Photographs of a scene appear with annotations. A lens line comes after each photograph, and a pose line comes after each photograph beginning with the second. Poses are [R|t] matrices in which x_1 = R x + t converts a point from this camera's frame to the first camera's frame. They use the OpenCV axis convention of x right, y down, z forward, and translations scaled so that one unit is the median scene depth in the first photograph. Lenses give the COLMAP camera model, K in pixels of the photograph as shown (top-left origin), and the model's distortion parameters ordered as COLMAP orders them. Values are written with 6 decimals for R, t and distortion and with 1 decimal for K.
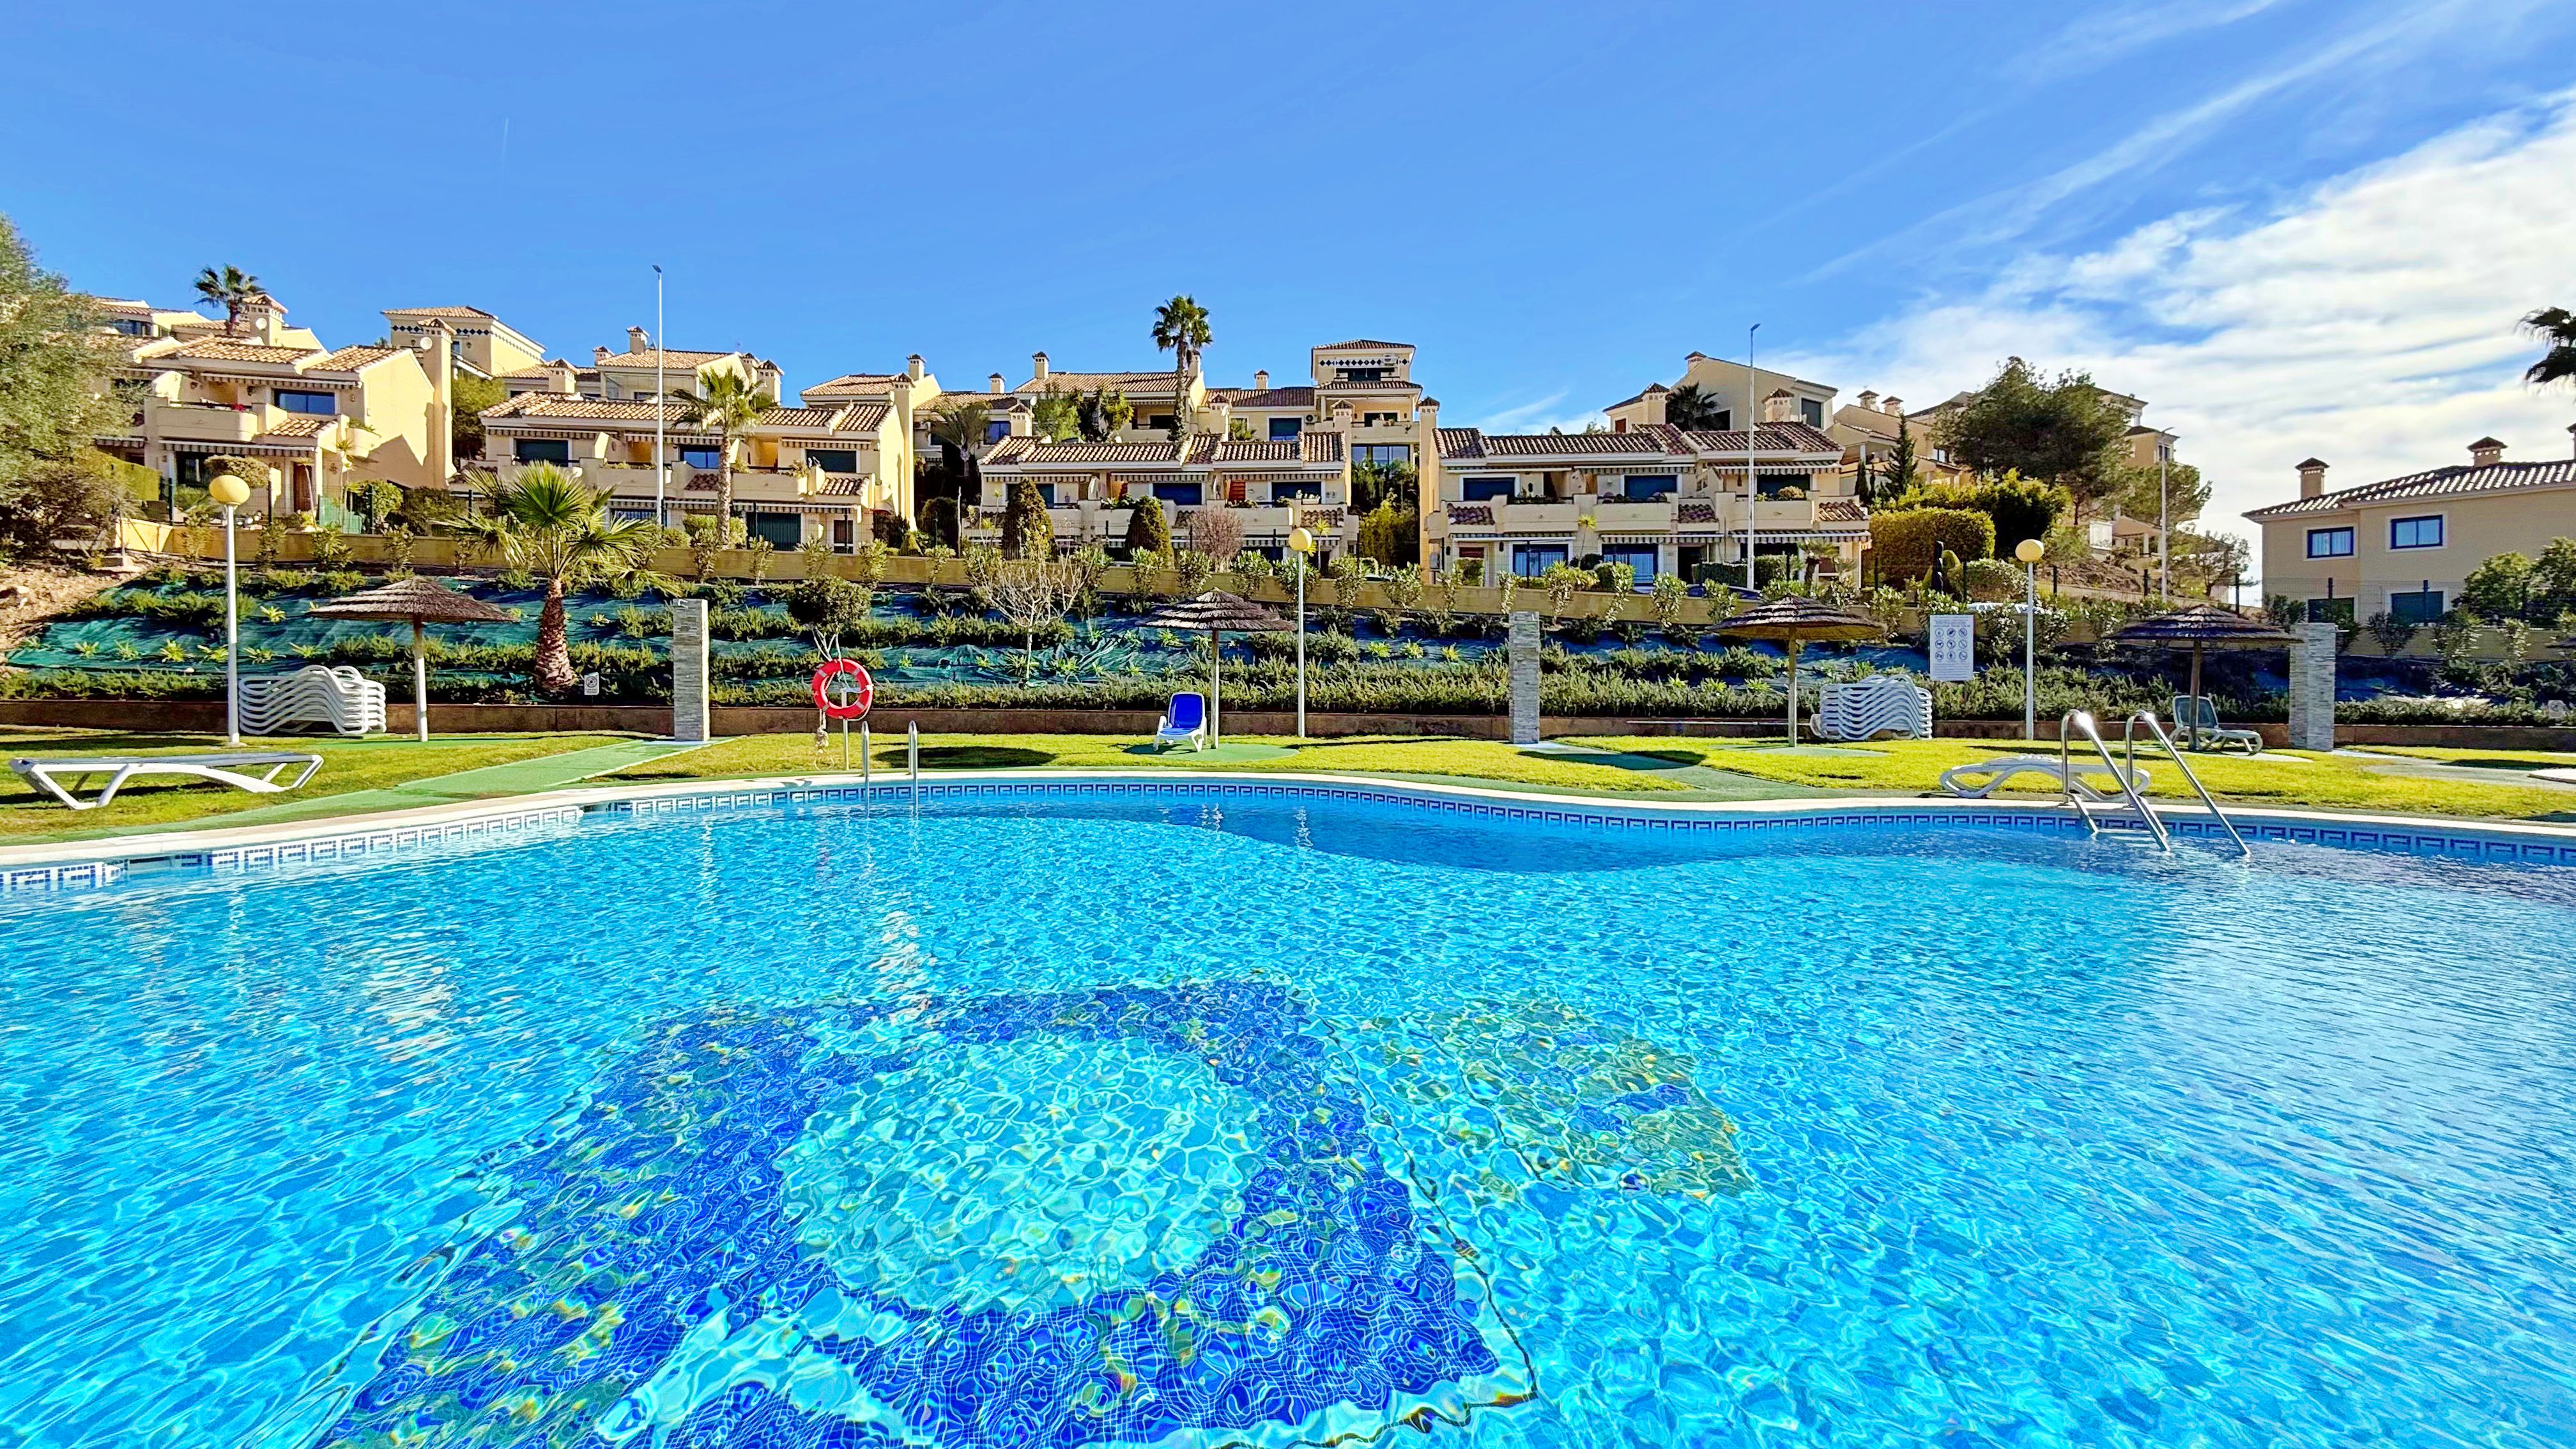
lens RADIAL K [[960.8, 0, 1261.2], [0, 960.8, 705.7], [0, 0, 1]] dist [-0.004460, -0.000128]
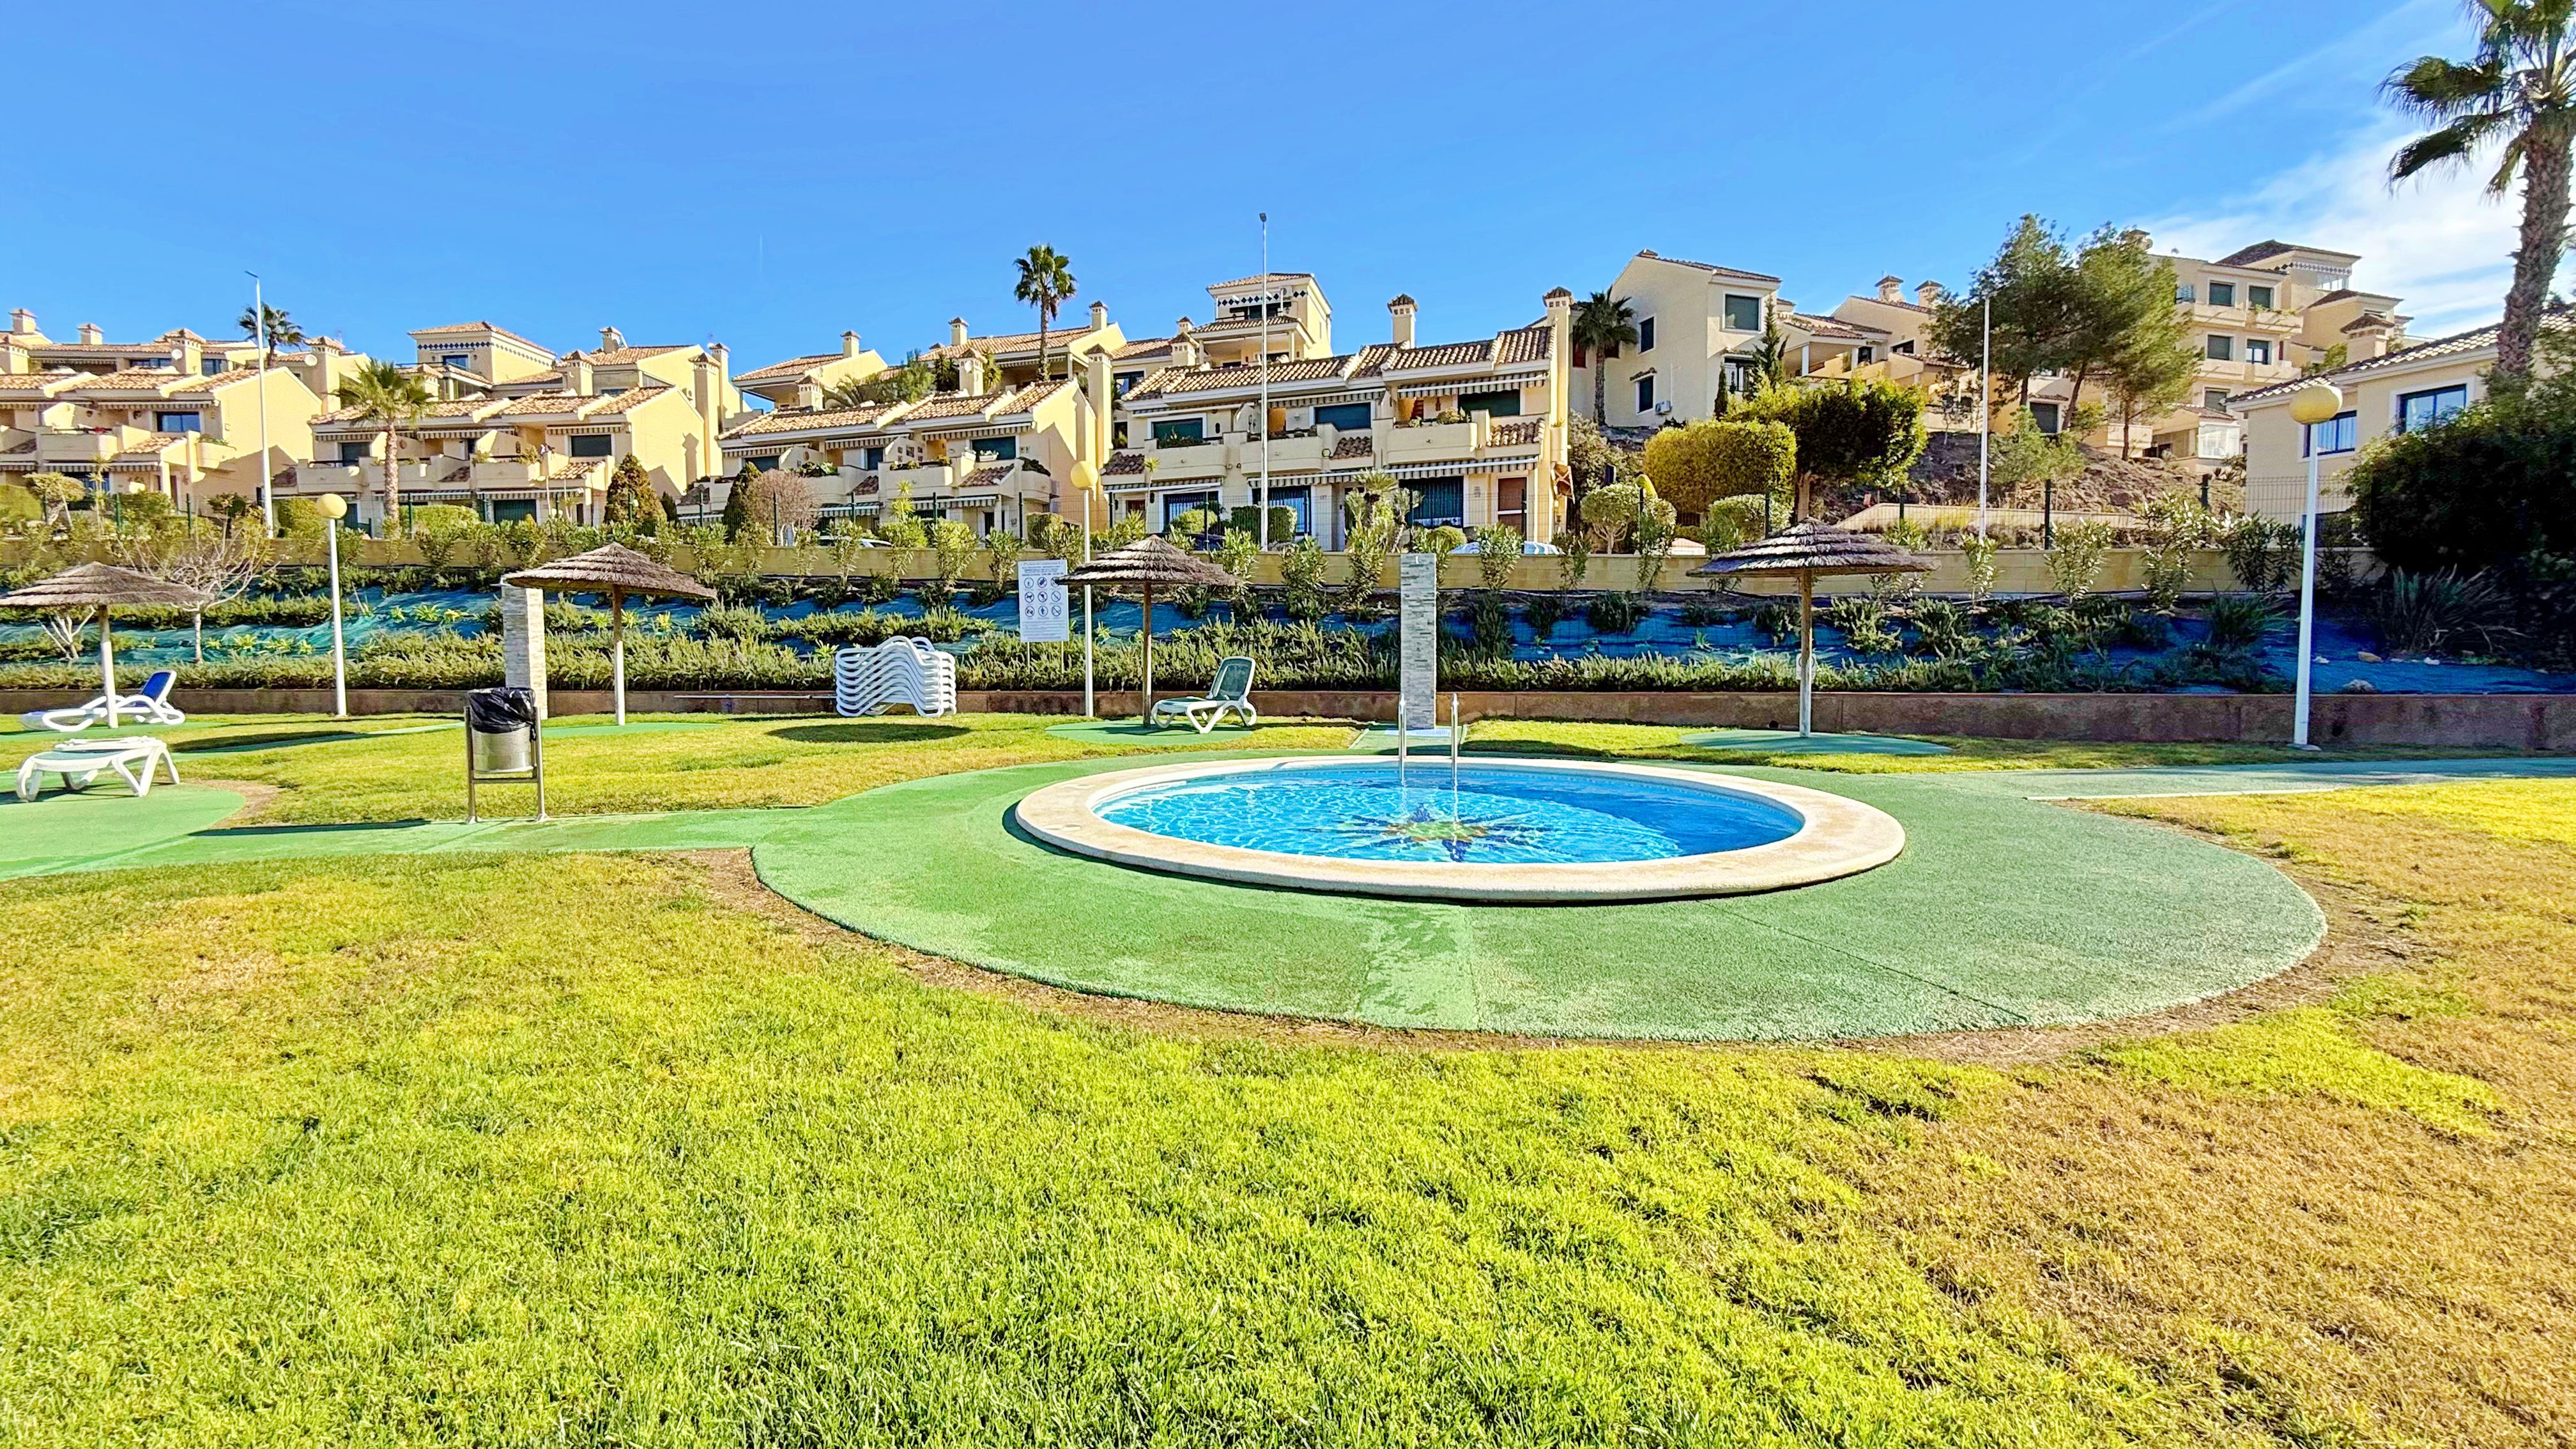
lens RADIAL K [[988.6, 0, 1144.6], [0, 988.6, 730.3], [0, 0, 1]] dist [-0.004341, 0.000168]
pose [[0.978486, -0.001978, -0.206305, 0.424529], [0.013124, 0.998526, 0.052673, 0.002643], [0.205897, -0.054248, 0.977069, 0.082496]]
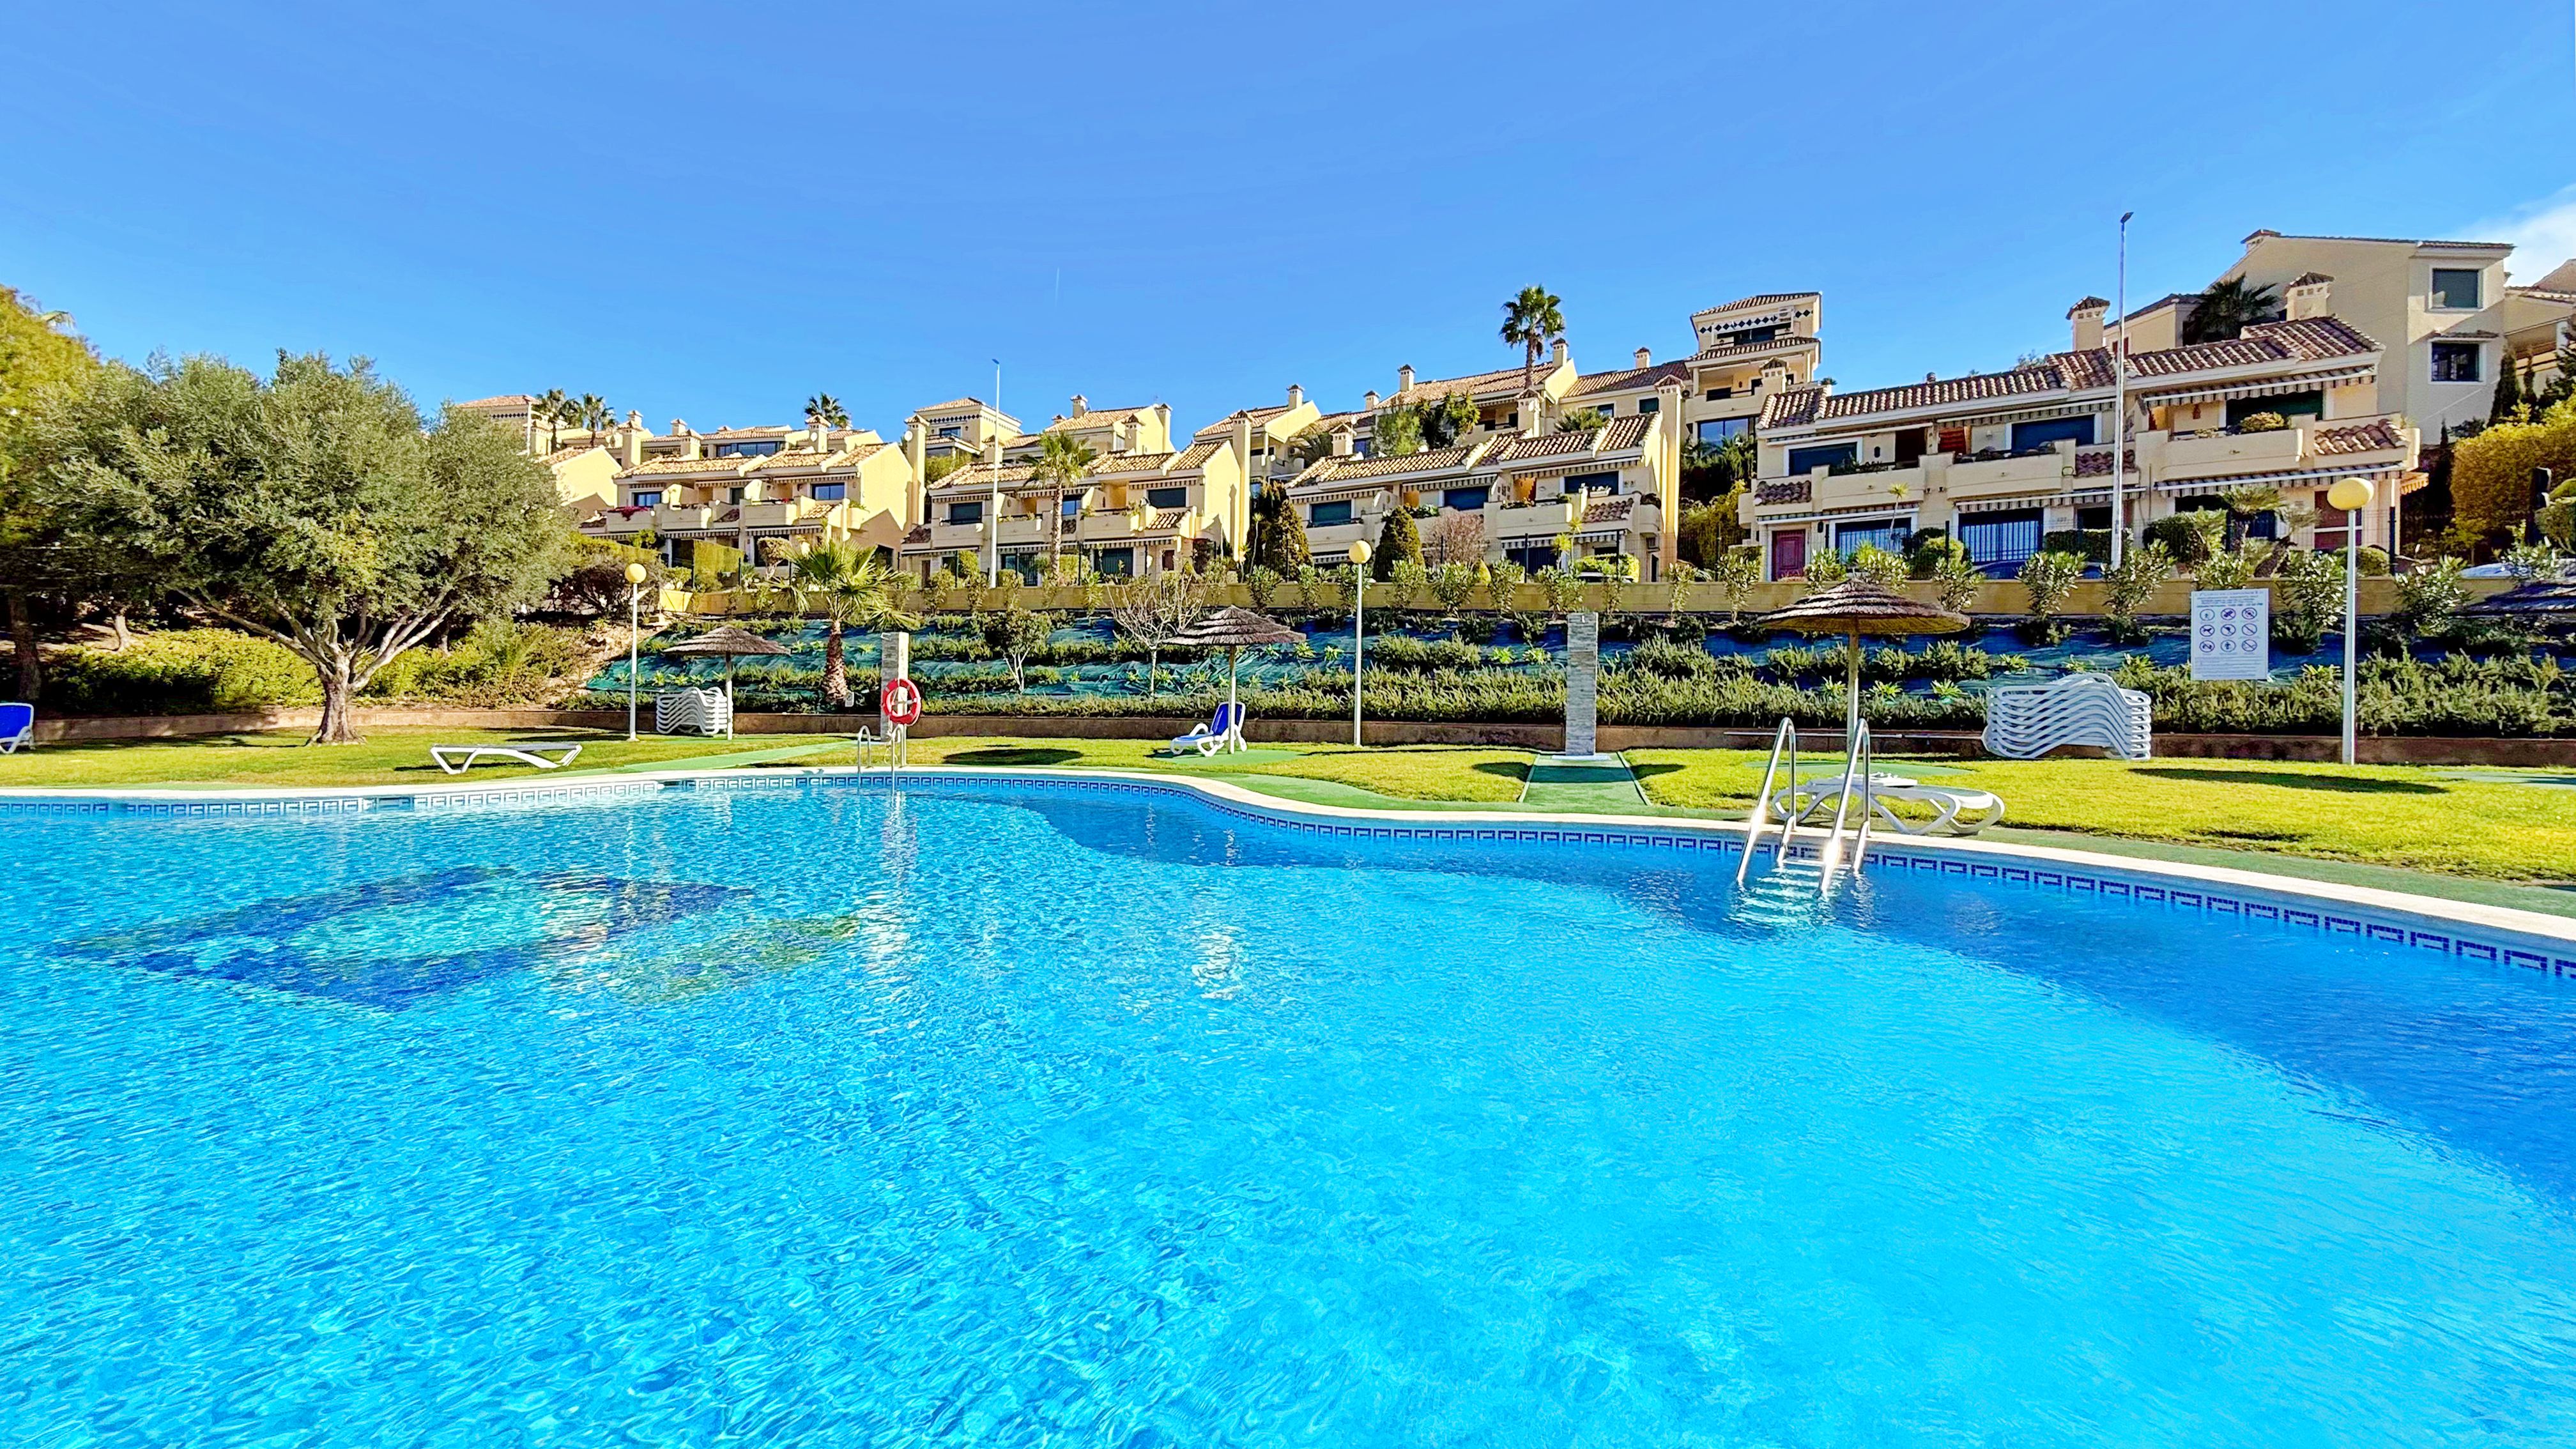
lens RADIAL K [[984.4, 0, 1251.1], [0, 984.4, 695.6], [0, 0, 1]] dist [-0.002465, -0.000453]
pose [[0.901974, -0.008539, -0.431705, 0.167859], [0.000153, 0.999811, -0.019457, 0.000184], [0.431790, 0.017484, 0.901805, 0.001947]]
